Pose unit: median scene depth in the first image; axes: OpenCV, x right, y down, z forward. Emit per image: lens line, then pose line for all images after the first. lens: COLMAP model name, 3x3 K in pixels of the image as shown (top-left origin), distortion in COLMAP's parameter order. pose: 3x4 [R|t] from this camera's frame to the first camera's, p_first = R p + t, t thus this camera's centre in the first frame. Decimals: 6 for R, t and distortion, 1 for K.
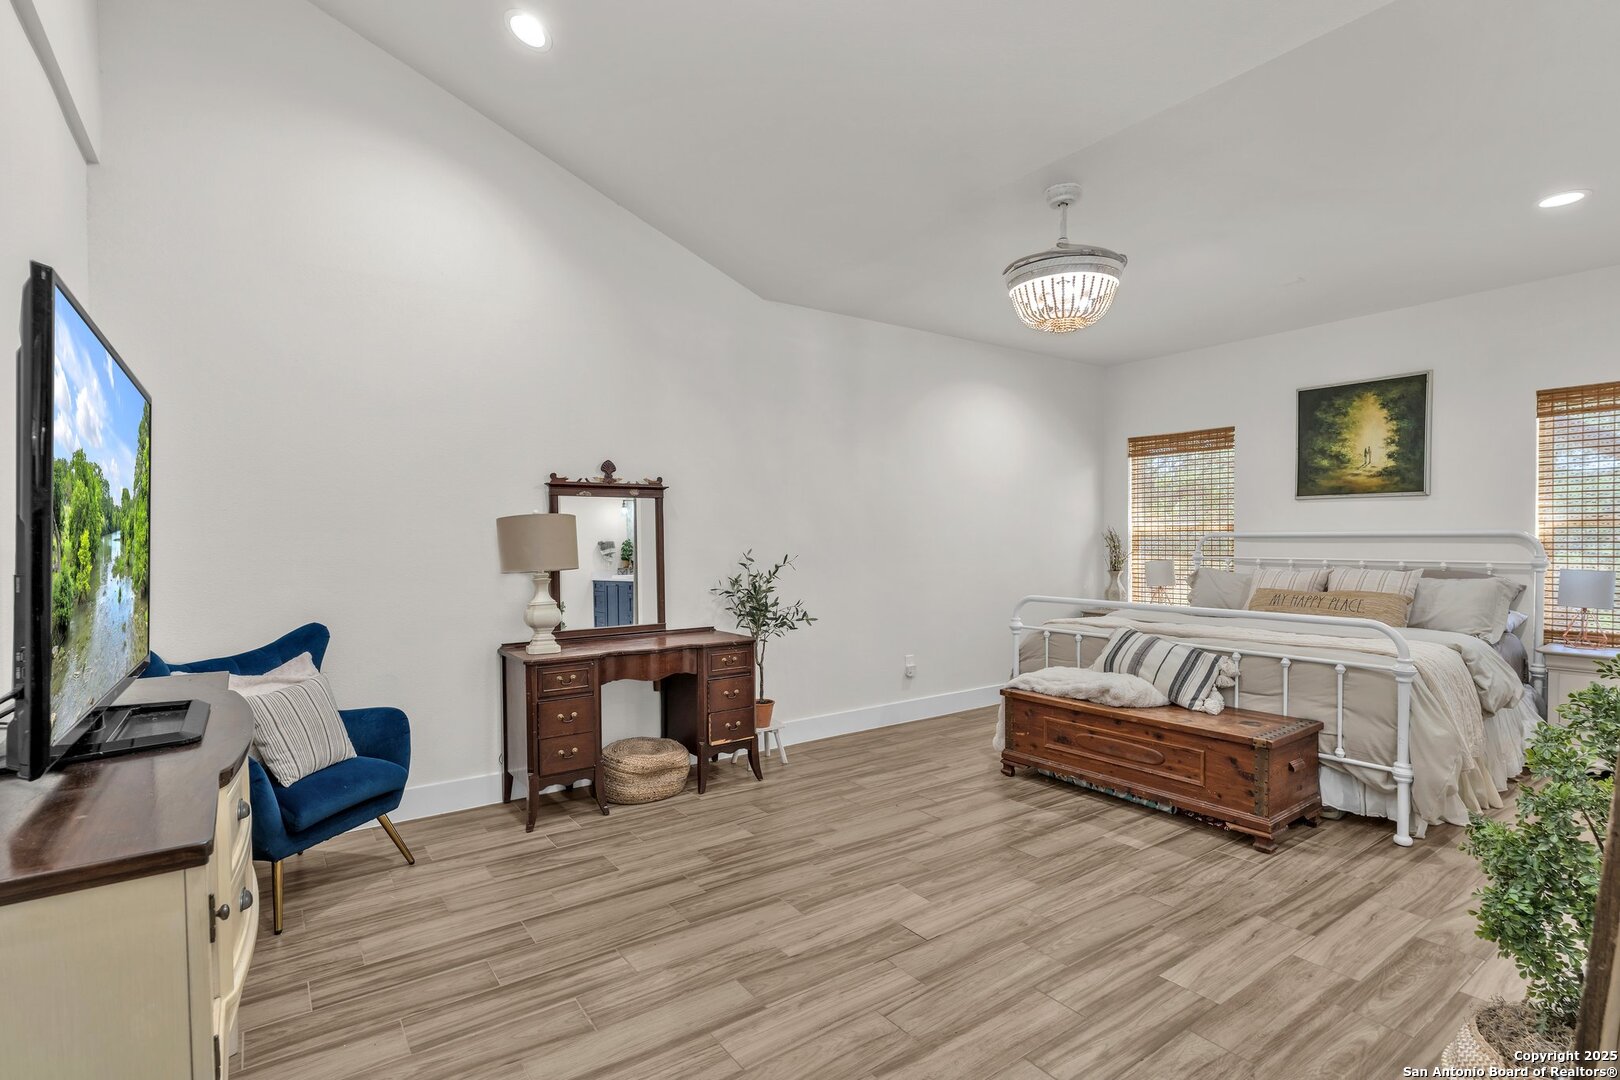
lens RADIAL K [[767.4, 0, 809.6], [0, 767.4, 564.6], [0, 0, 1]] dist [-0.001869, -0.000042]
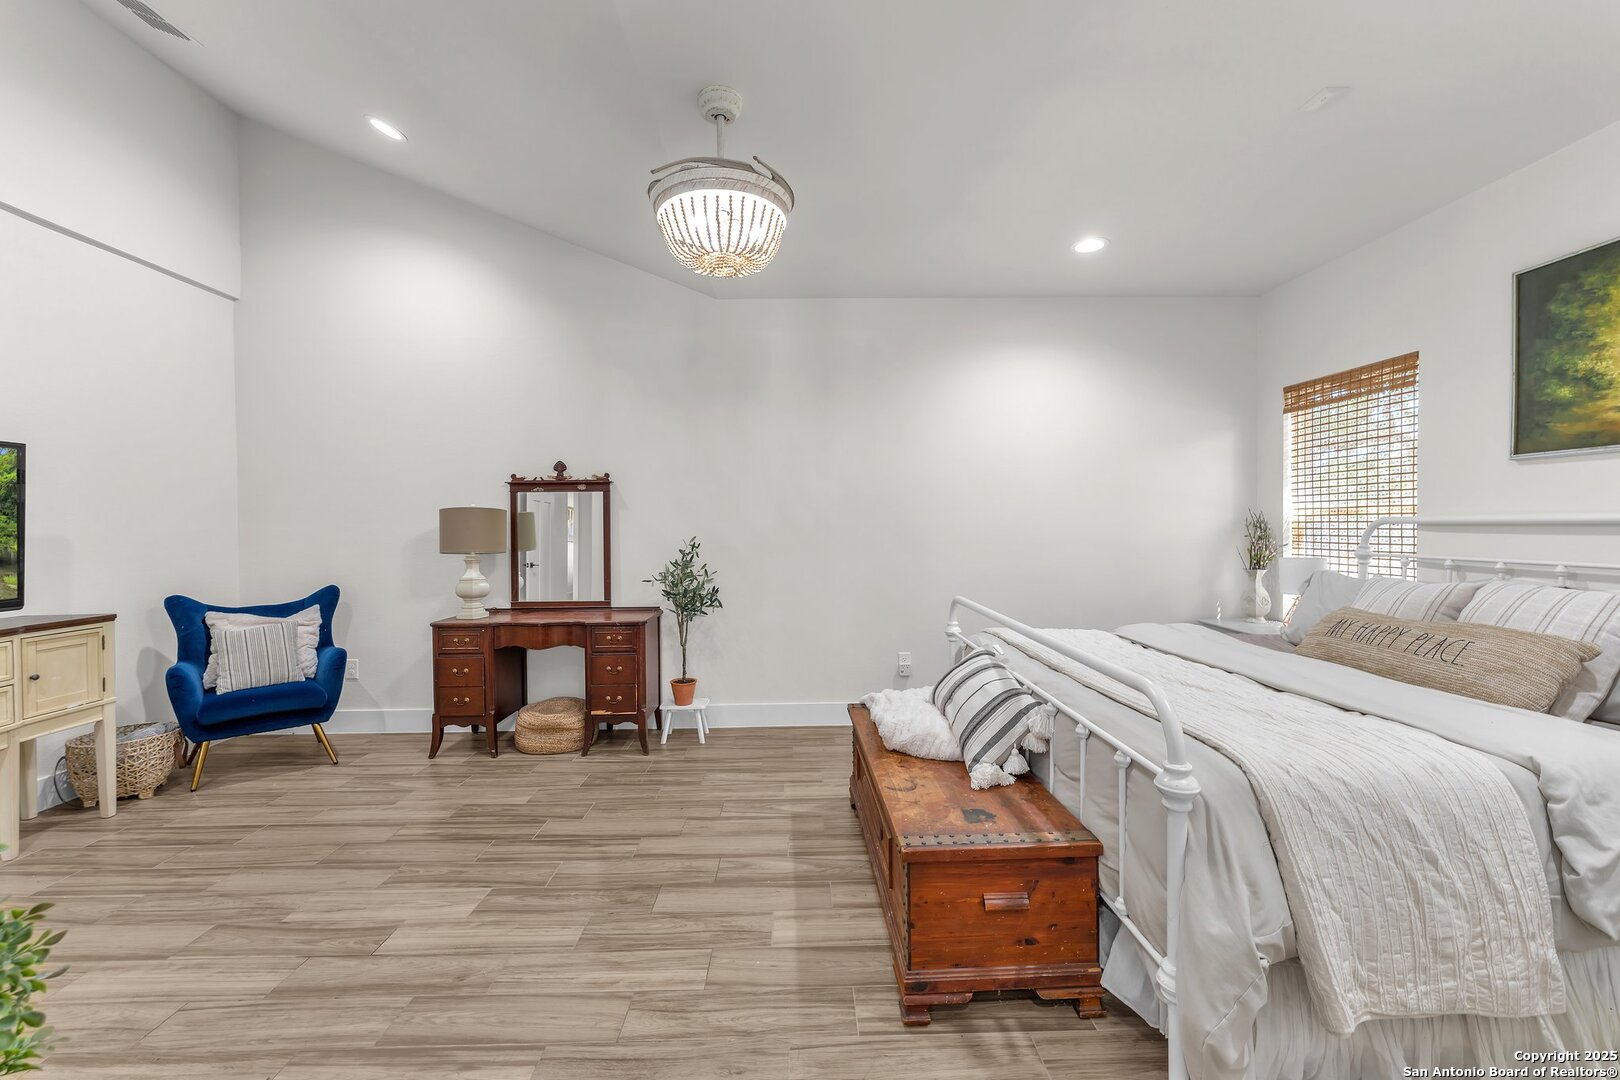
lens RADIAL K [[652.9, 0, 815.6], [0, 652.9, 540.7], [0, 0, 1]] dist [0.000908, -0.000405]
pose [[0.827195, 0.013526, -0.561751, 0.655698], [-0.016967, 0.999856, -0.000910, -0.018714], [0.561658, 0.010284, 0.827306, 0.395731]]
